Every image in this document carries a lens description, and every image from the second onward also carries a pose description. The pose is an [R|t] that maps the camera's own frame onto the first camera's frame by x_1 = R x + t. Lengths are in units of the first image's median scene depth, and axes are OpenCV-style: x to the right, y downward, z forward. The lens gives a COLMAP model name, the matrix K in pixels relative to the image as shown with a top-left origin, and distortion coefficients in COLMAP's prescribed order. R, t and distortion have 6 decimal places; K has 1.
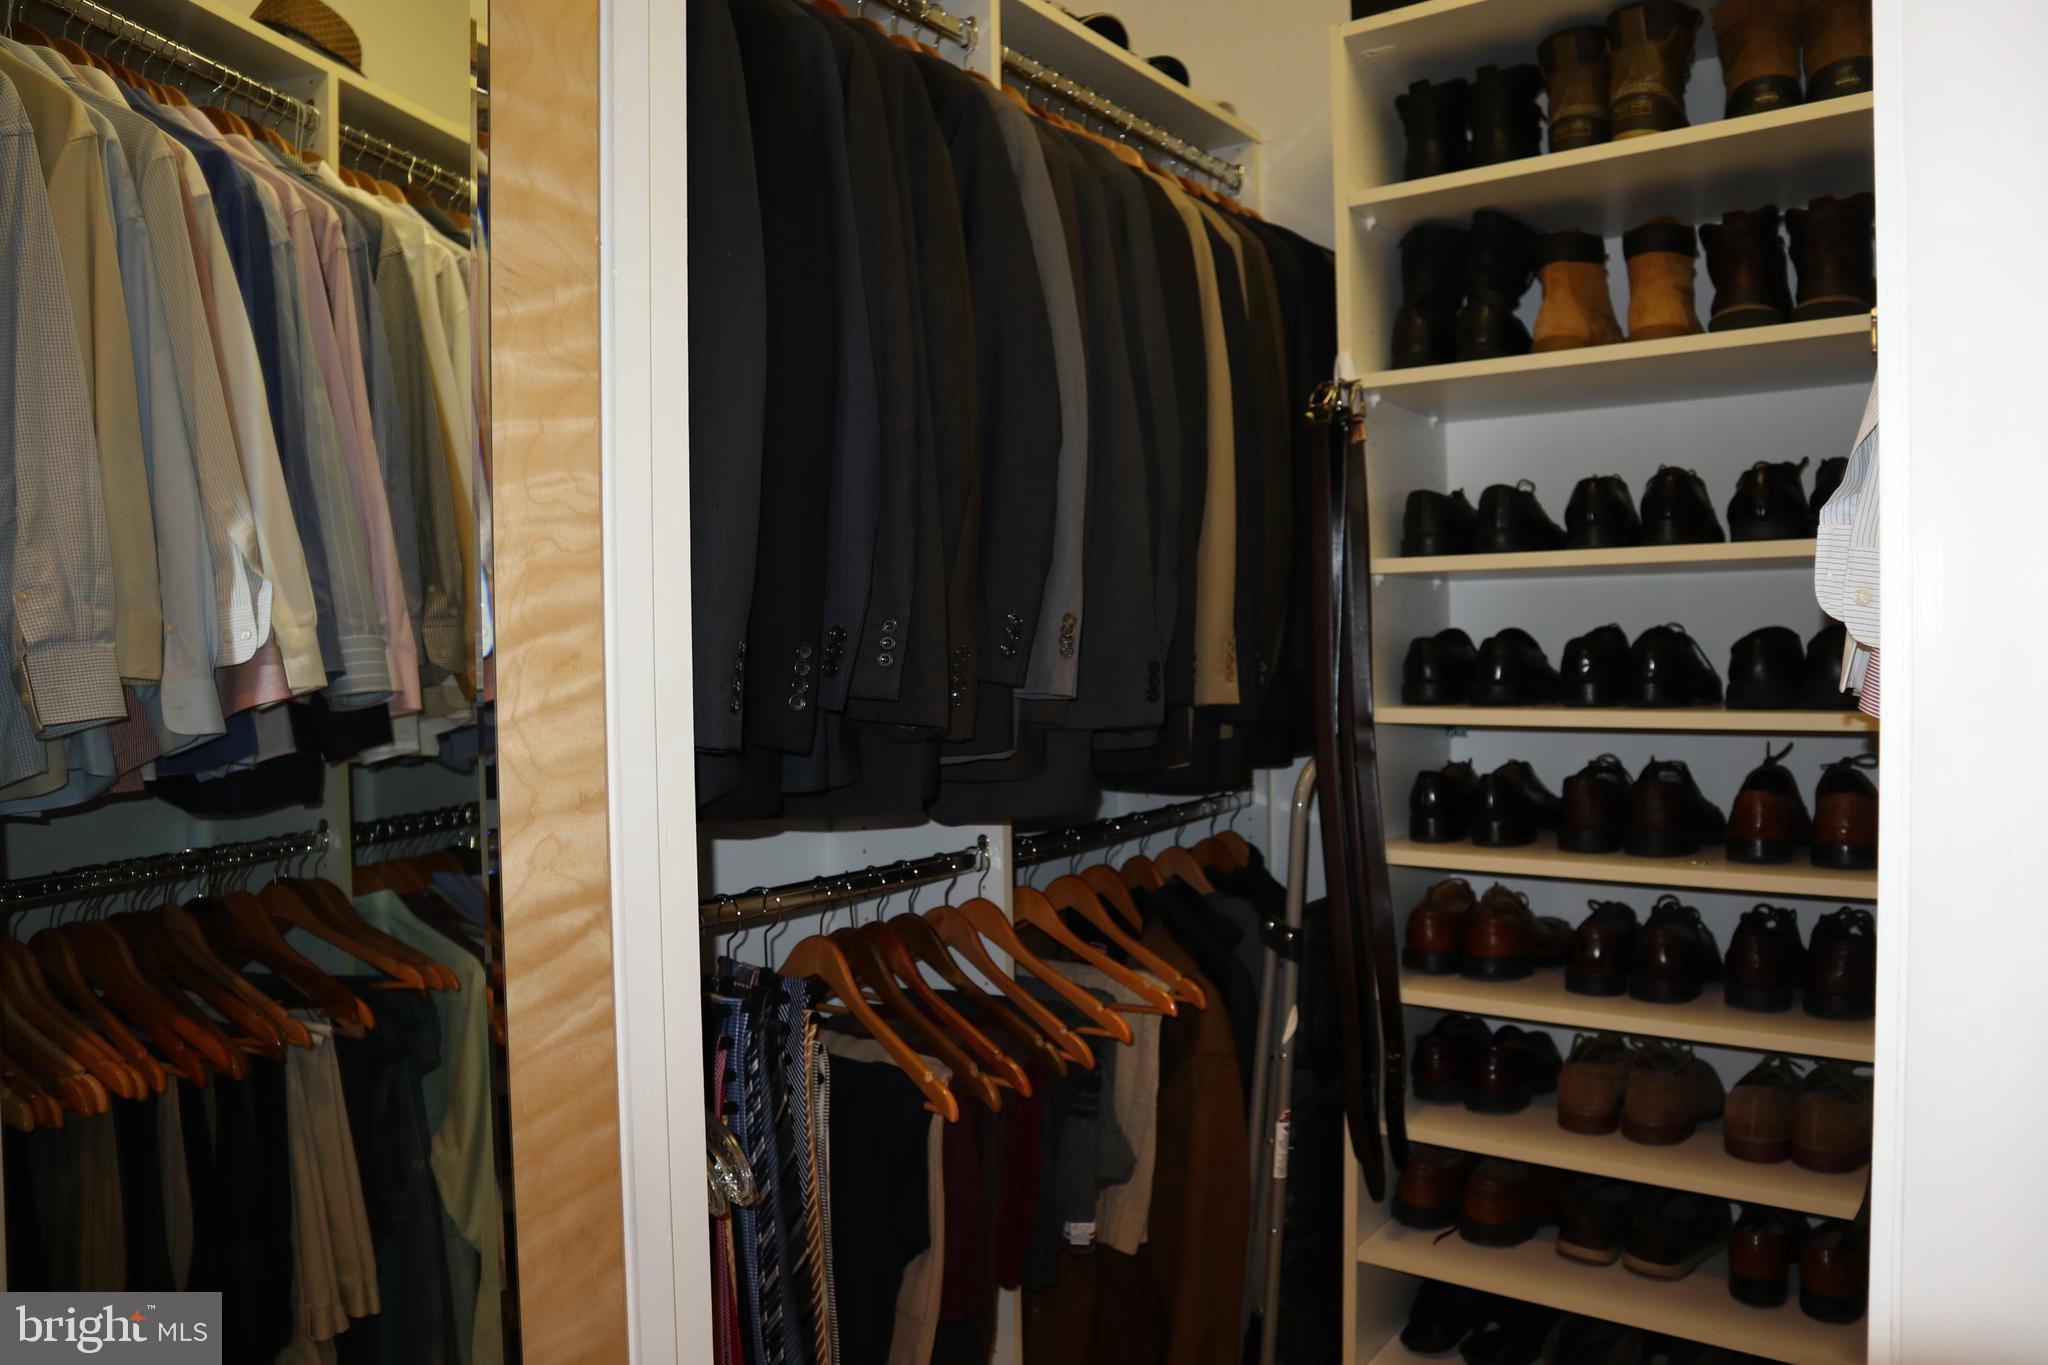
lens RADIAL K [[1423.0, 0, 1033.8], [0, 1423.0, 681.1], [0, 0, 1]] dist [-0.129312, 0.093613]
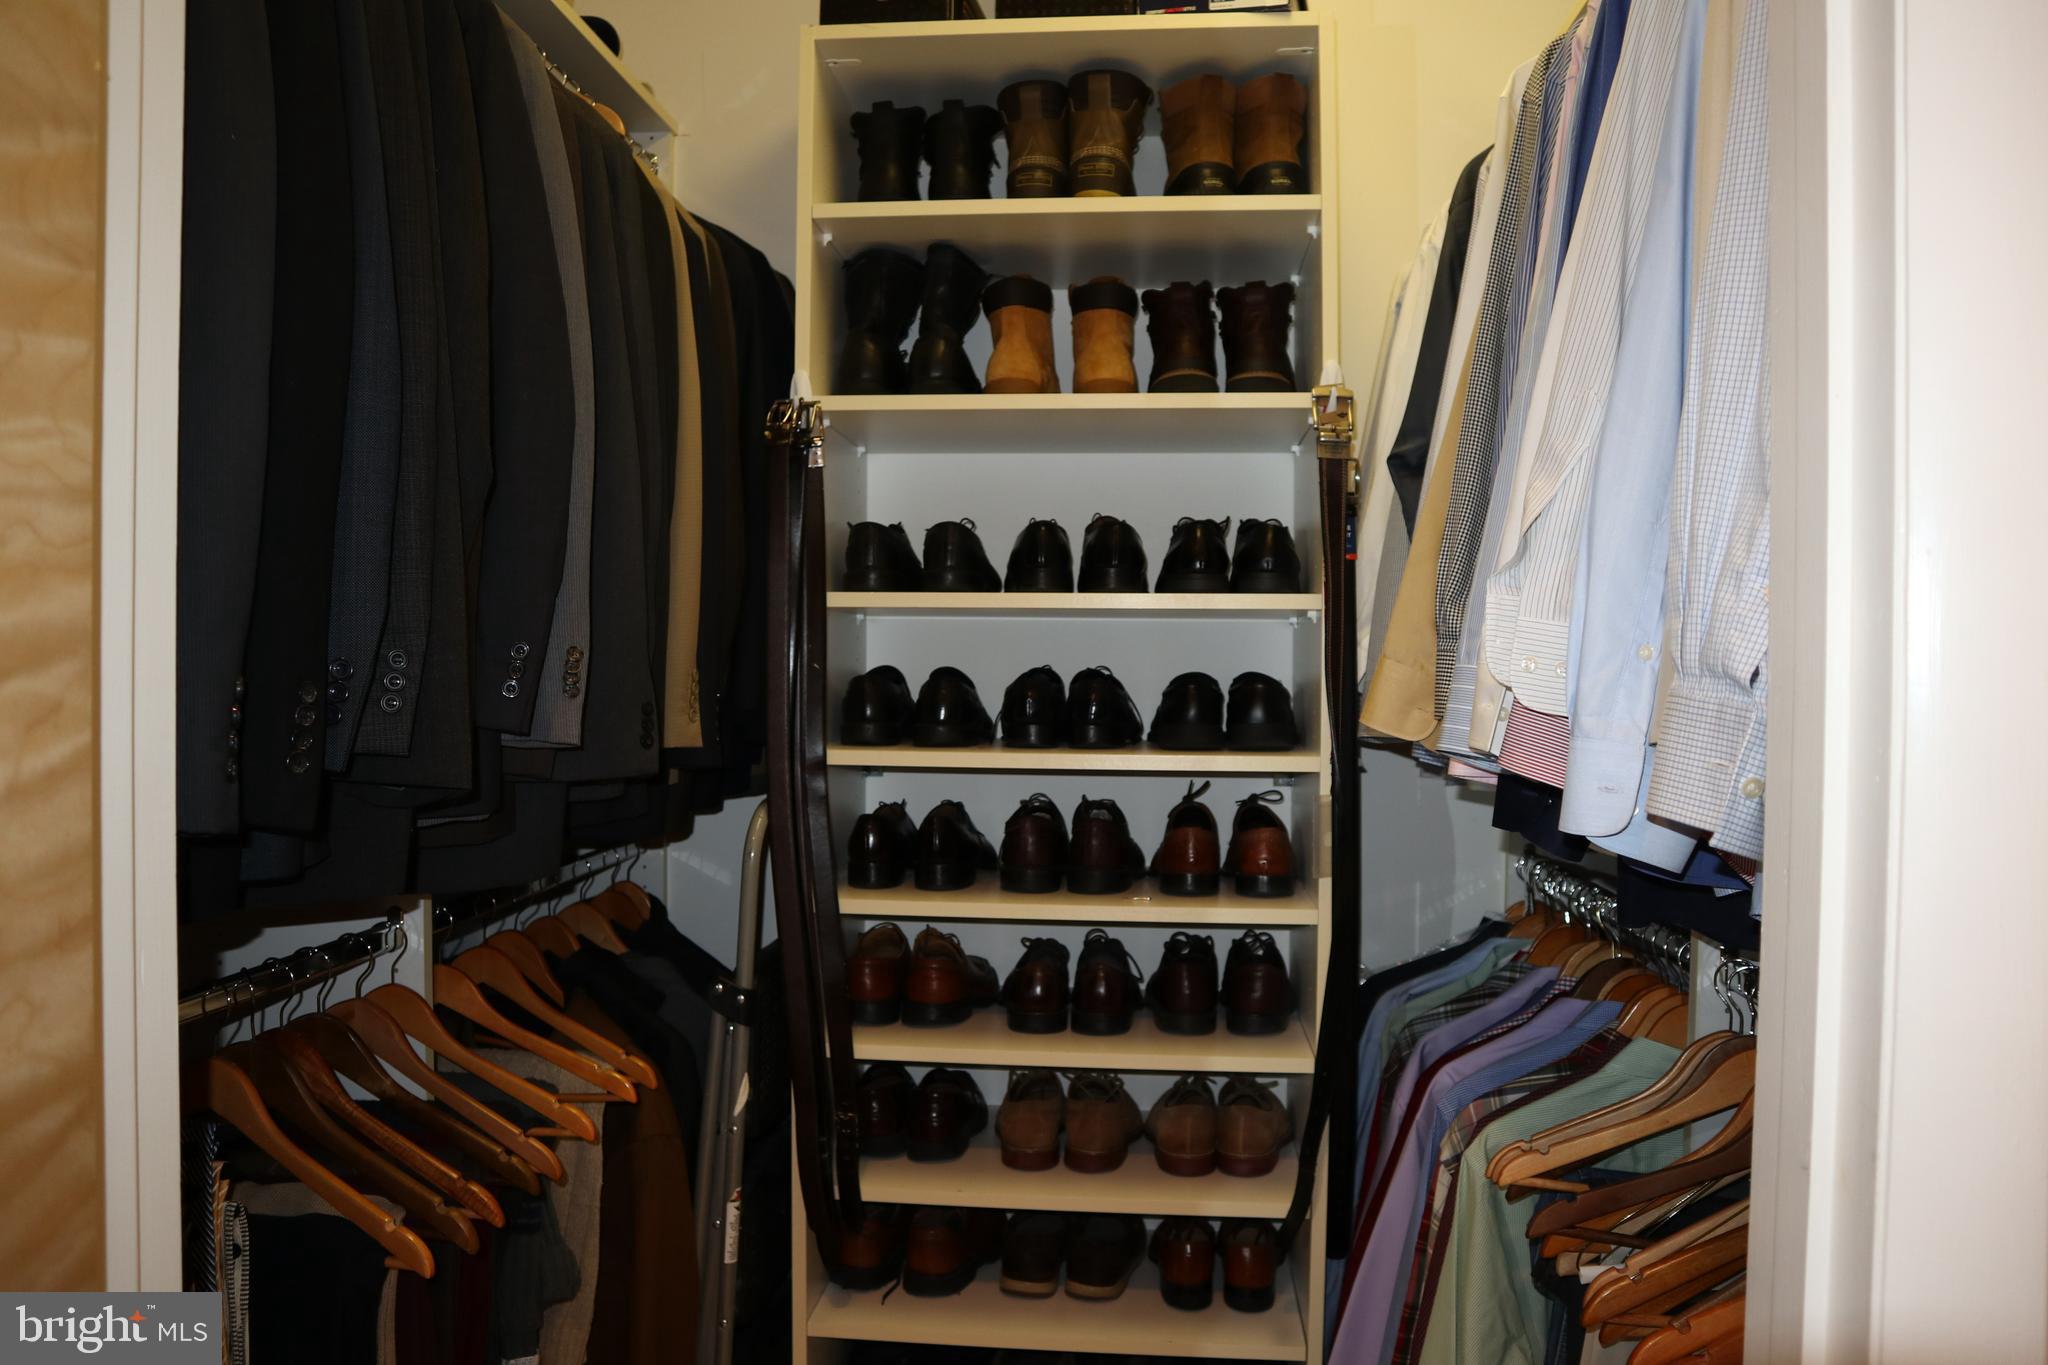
lens RADIAL K [[1423.0, 0, 1033.8], [0, 1423.0, 681.1], [0, 0, 1]] dist [-0.129312, 0.093613]
pose [[0.858112, 0.017600, 0.513161, -0.130874], [-0.009867, 0.999793, -0.017789, -0.011590], [-0.513368, 0.010201, 0.858108, 0.116993]]
